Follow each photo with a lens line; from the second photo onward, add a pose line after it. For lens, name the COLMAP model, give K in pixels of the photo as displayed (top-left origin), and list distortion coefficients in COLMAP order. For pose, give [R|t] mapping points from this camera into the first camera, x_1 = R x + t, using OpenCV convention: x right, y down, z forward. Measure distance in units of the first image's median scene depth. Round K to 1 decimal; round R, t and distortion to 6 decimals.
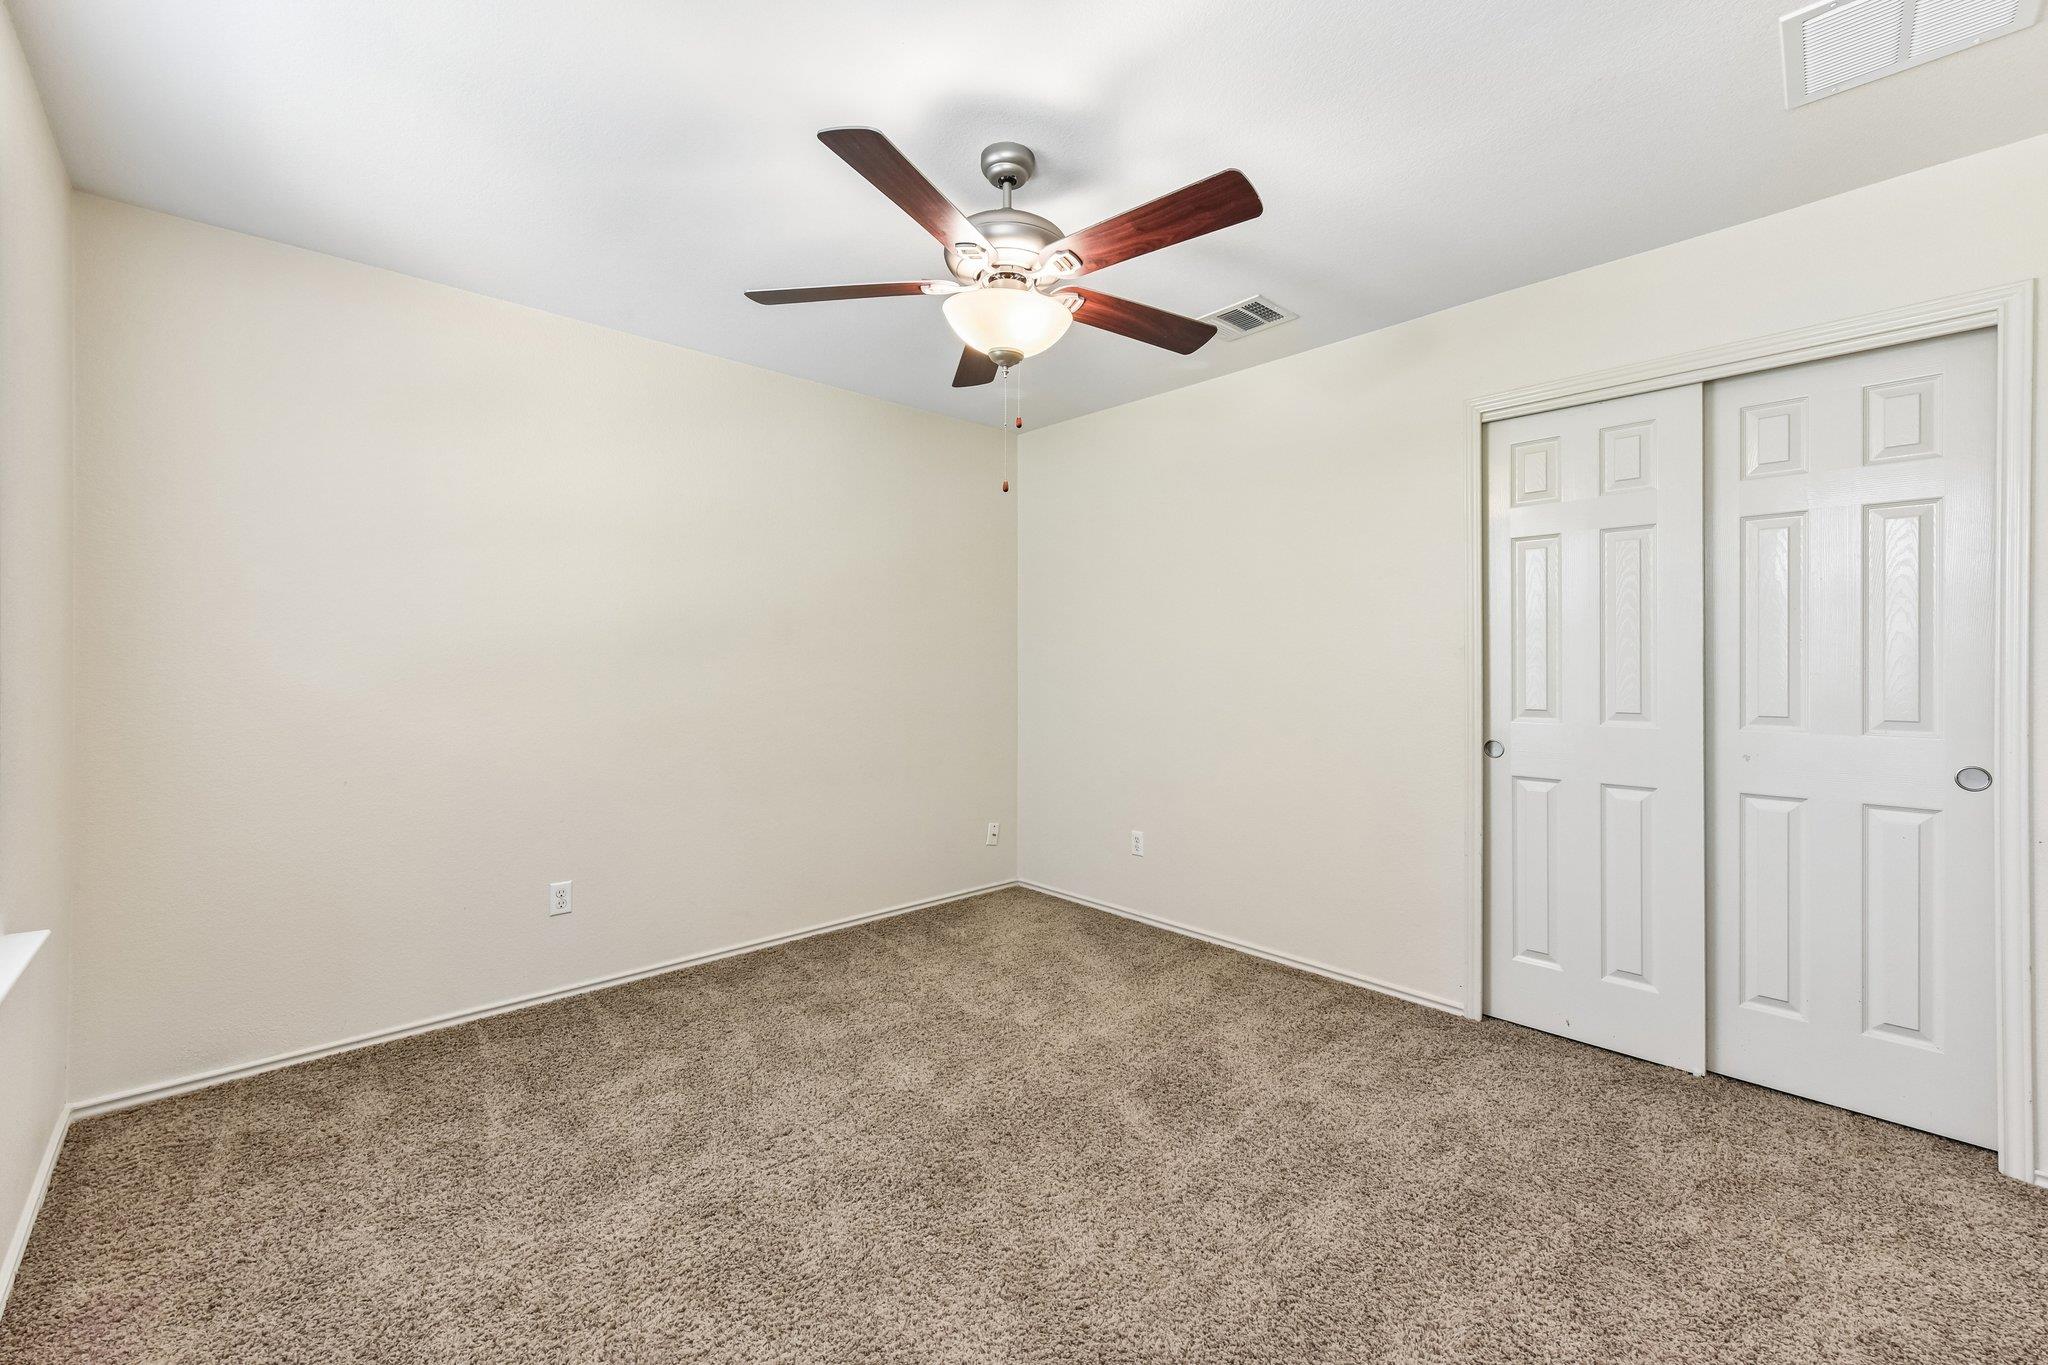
lens RADIAL K [[813.0, 0, 1037.1], [0, 813.0, 668.5], [0, 0, 1]] dist [0.012095, -0.004325]
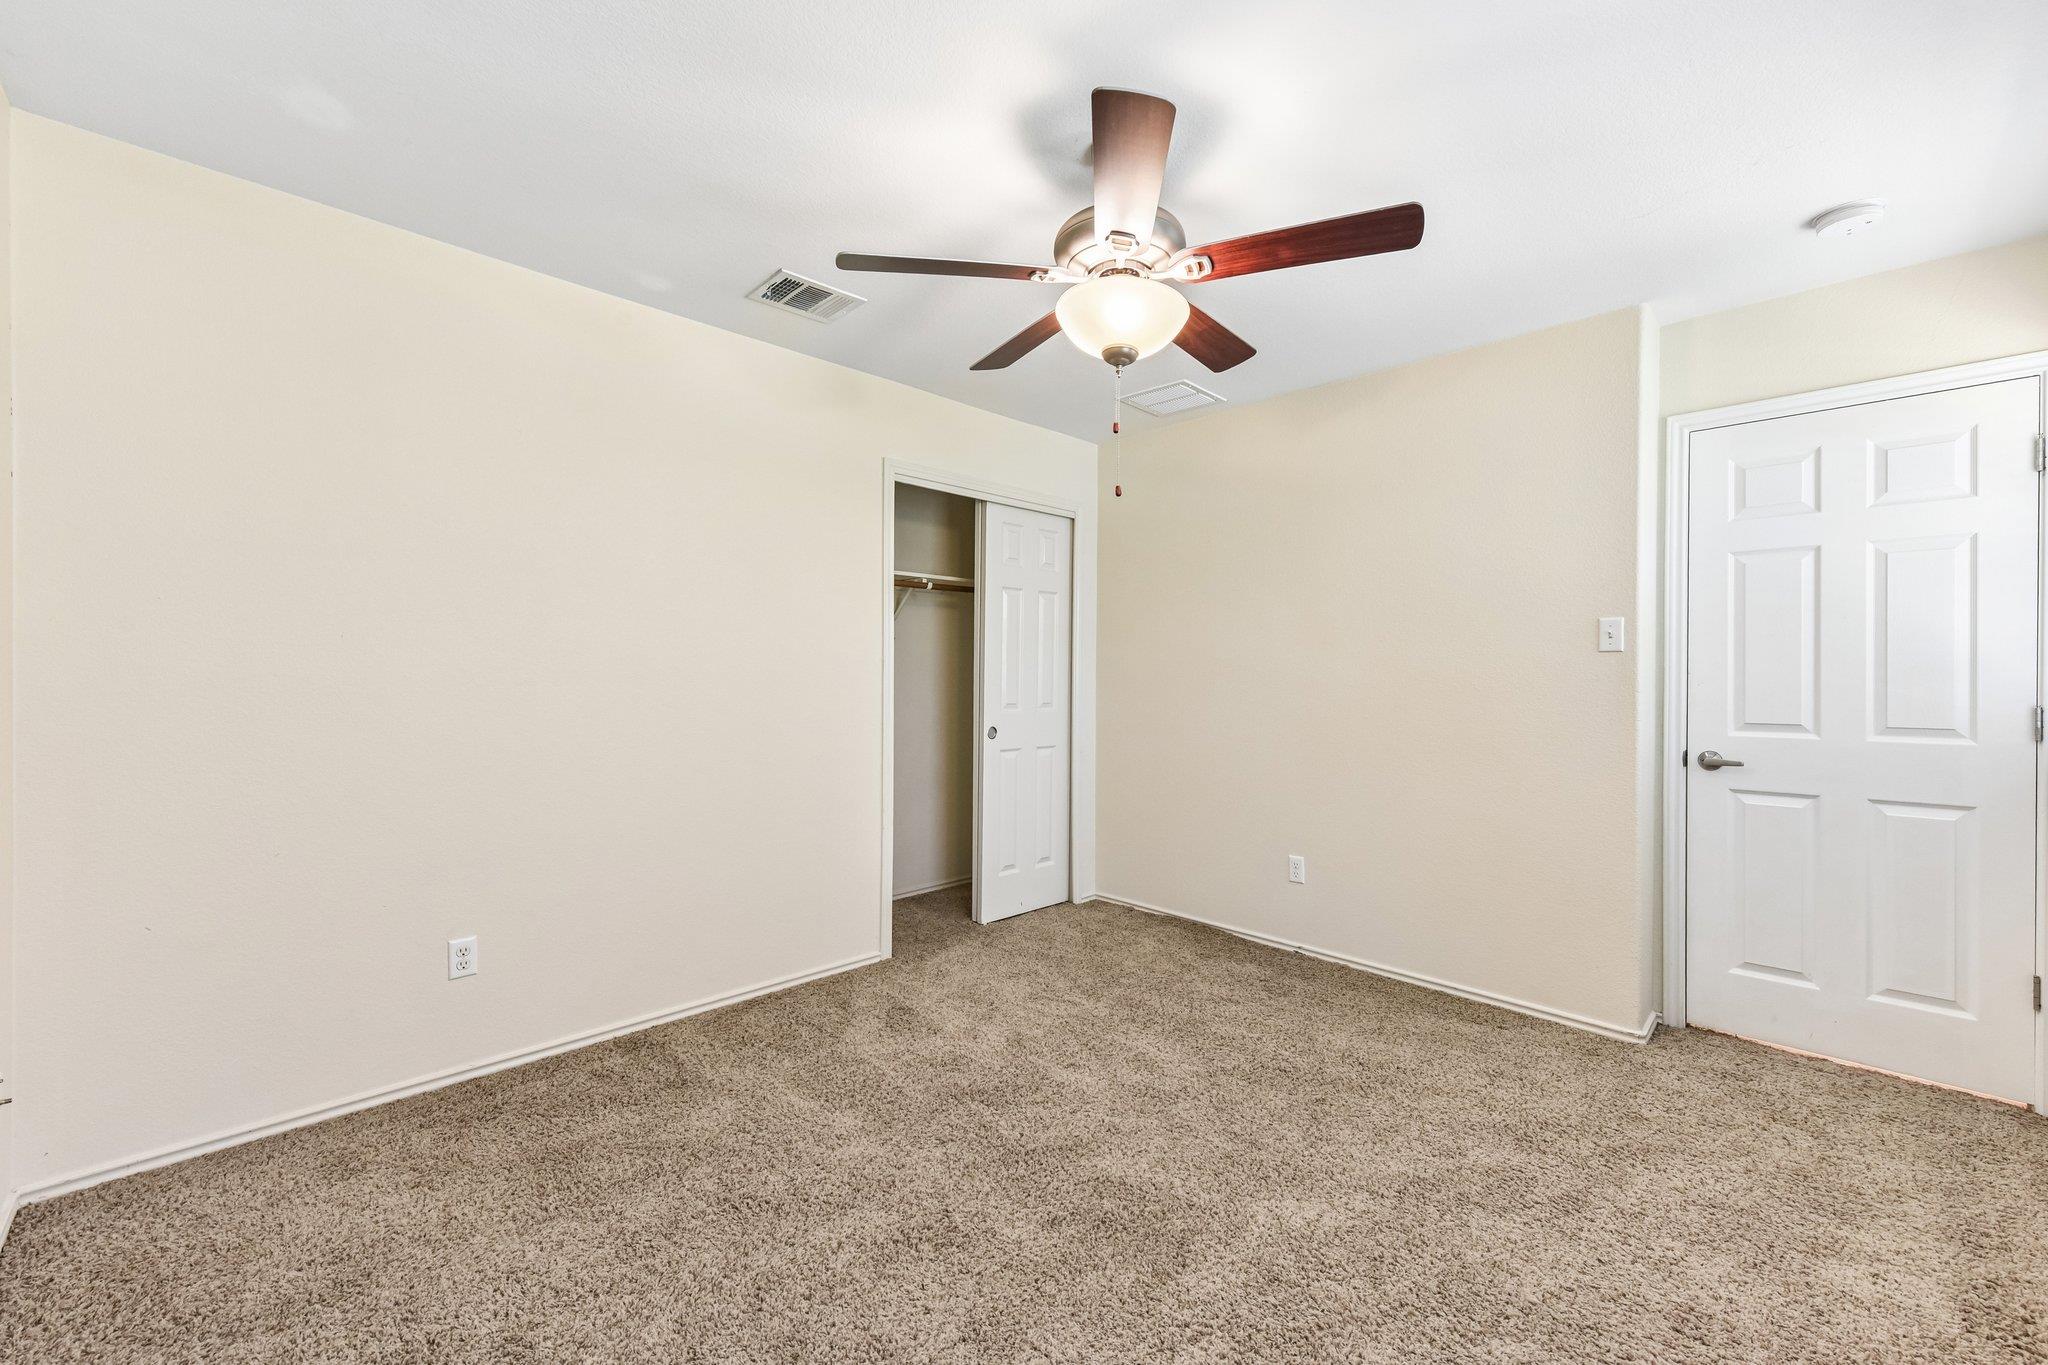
lens RADIAL K [[813.0, 0, 1037.1], [0, 813.0, 668.5], [0, 0, 1]] dist [0.012095, -0.004325]
pose [[-0.002591, 0.002048, 0.999995, -0.643256], [-0.000125, 0.999998, -0.002048, -0.007585], [-0.999997, -0.000131, -0.002591, 0.708326]]
